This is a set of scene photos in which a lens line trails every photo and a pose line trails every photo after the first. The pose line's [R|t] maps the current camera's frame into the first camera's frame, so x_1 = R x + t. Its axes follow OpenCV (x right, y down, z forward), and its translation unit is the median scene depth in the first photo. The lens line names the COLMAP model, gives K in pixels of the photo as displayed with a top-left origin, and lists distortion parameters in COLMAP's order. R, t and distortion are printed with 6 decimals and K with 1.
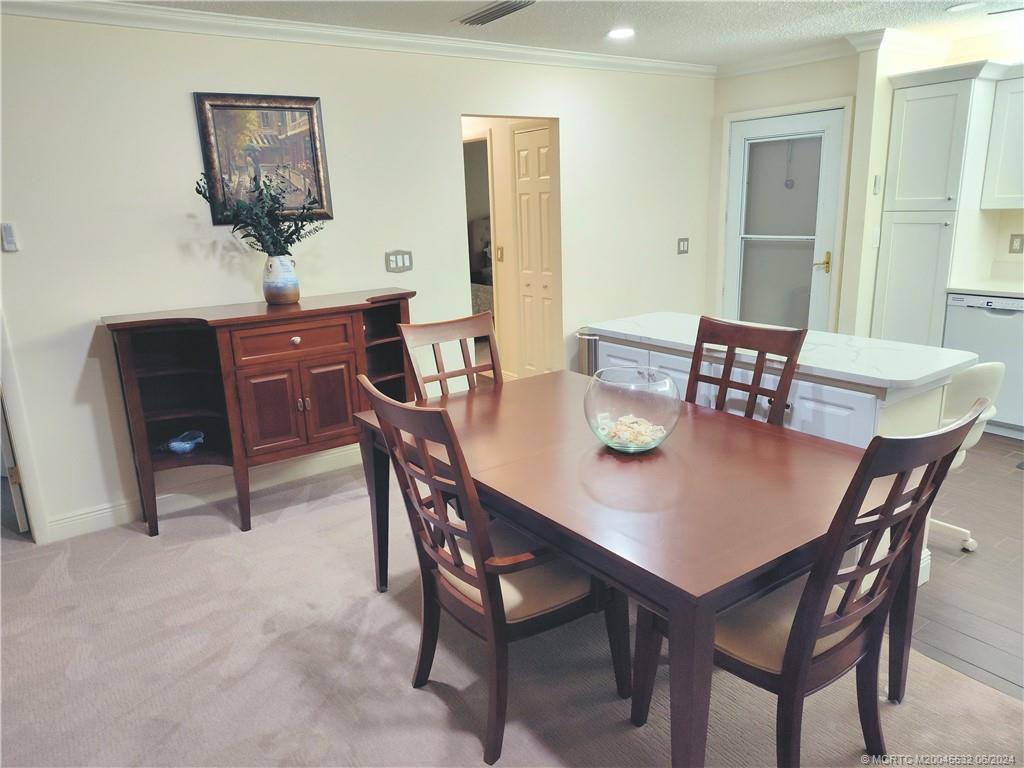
lens RADIAL K [[695.8, 0, 513.5], [0, 695.8, 381.5], [0, 0, 1]] dist [0.053262, -0.063922]
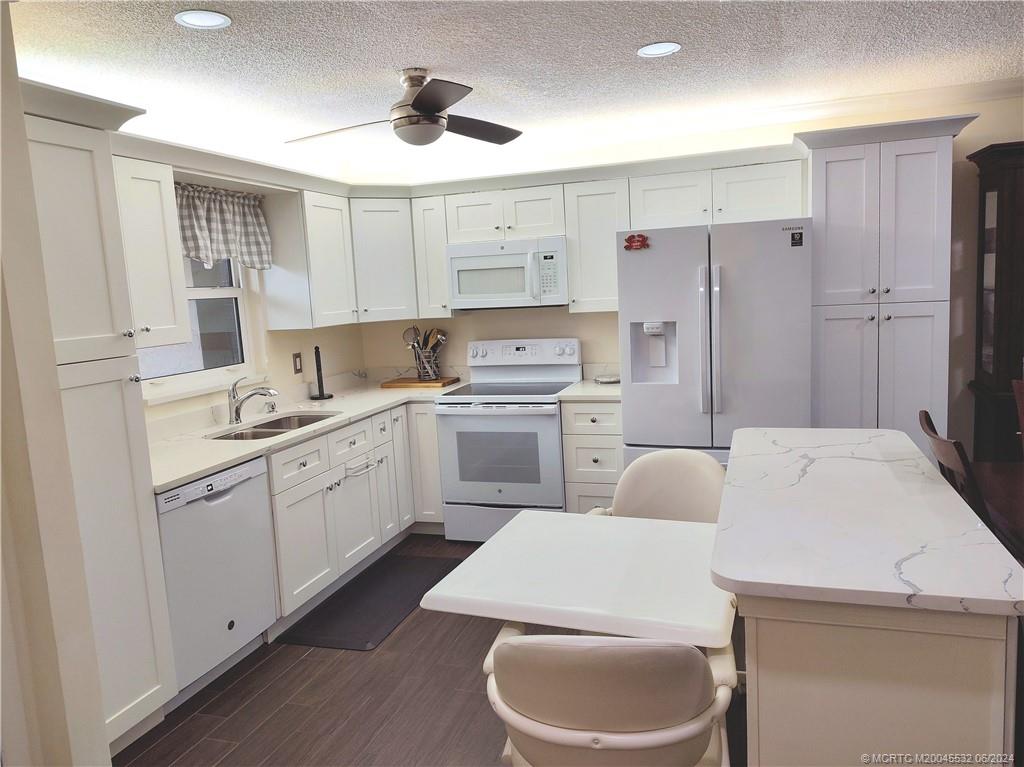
lens RADIAL K [[734.3, 0, 514.0], [0, 734.3, 379.3], [0, 0, 1]] dist [0.056989, -0.069898]
pose [[-0.585952, -0.032589, 0.809690, -0.049481], [0.275505, 0.931659, 0.236874, -0.424188], [-0.762075, 0.361871, -0.536928, 1.648523]]
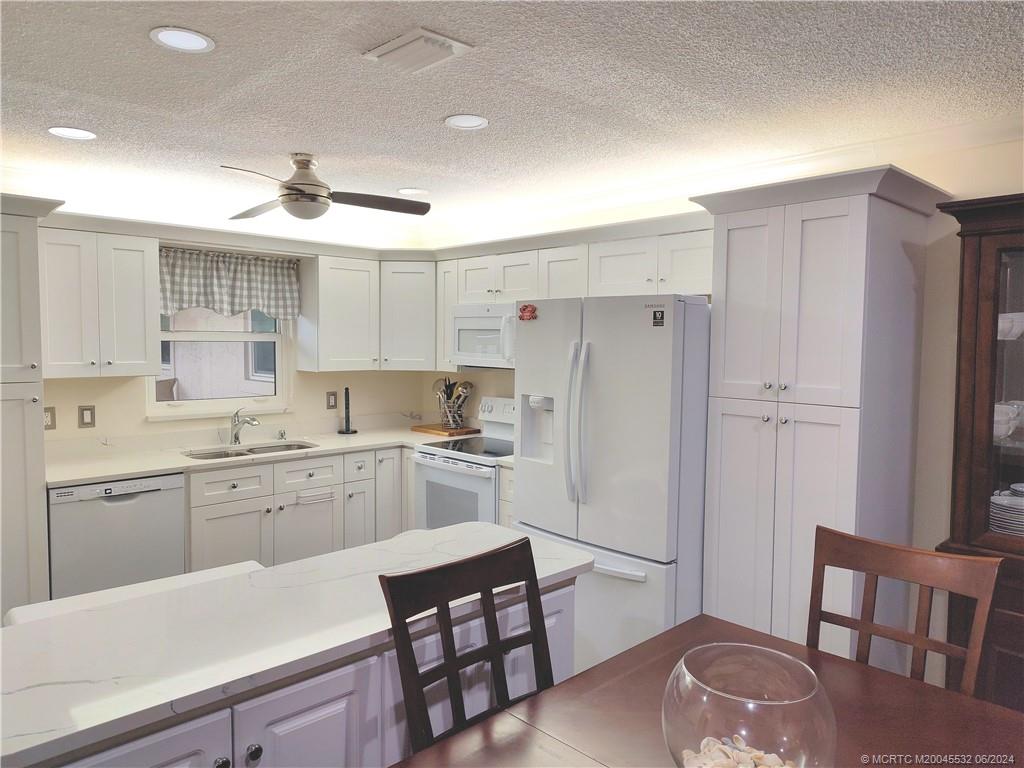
lens RADIAL K [[695.8, 0, 513.5], [0, 695.8, 381.5], [0, 0, 1]] dist [0.053262, -0.063922]
pose [[-0.136341, -0.024503, 0.990359, -0.285178], [0.243711, 0.968142, 0.057505, -0.245312], [-0.960217, 0.249202, -0.126025, 0.914642]]
